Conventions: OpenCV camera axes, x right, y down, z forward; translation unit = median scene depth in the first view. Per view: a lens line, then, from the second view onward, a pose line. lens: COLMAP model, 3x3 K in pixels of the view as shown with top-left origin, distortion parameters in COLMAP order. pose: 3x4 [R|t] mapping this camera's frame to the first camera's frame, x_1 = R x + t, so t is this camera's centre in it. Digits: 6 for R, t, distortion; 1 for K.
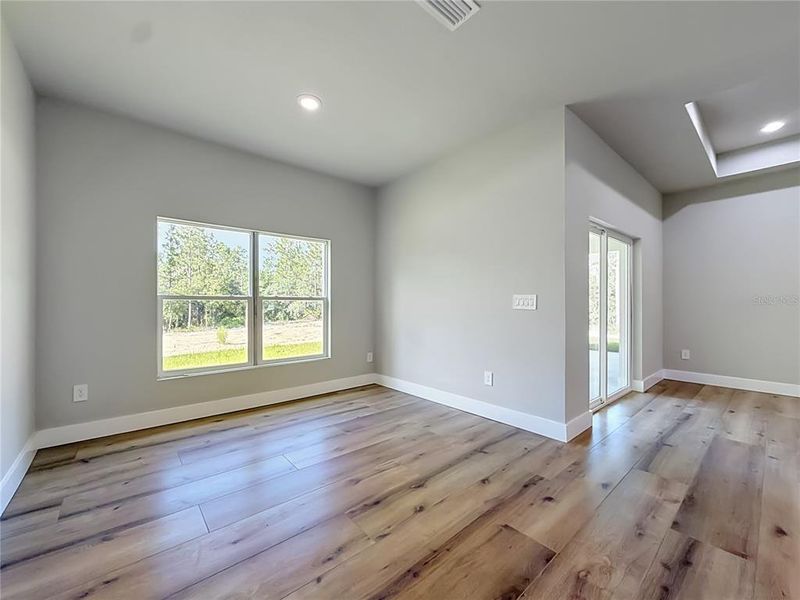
lens RADIAL K [[324.5, 0, 402.3], [0, 324.5, 306.5], [0, 0, 1]] dist [-0.000407, -0.000003]
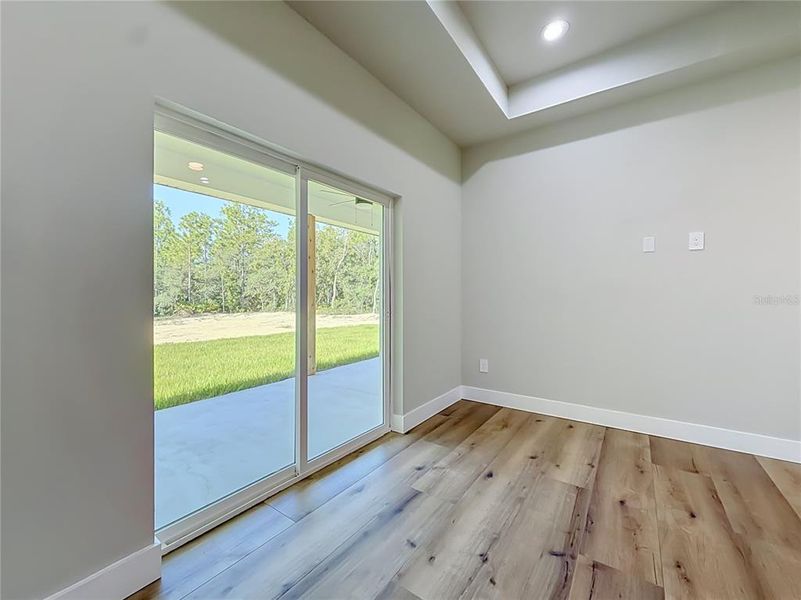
lens RADIAL K [[326.5, 0, 401.5], [0, 326.5, 297.5], [0, 0, 1]] dist [-0.000482, 0.000142]
pose [[0.974460, -0.005565, 0.224493, 0.582179], [0.006471, 0.999974, -0.003302, -0.004690], [-0.224469, 0.004671, 0.974470, 0.357982]]
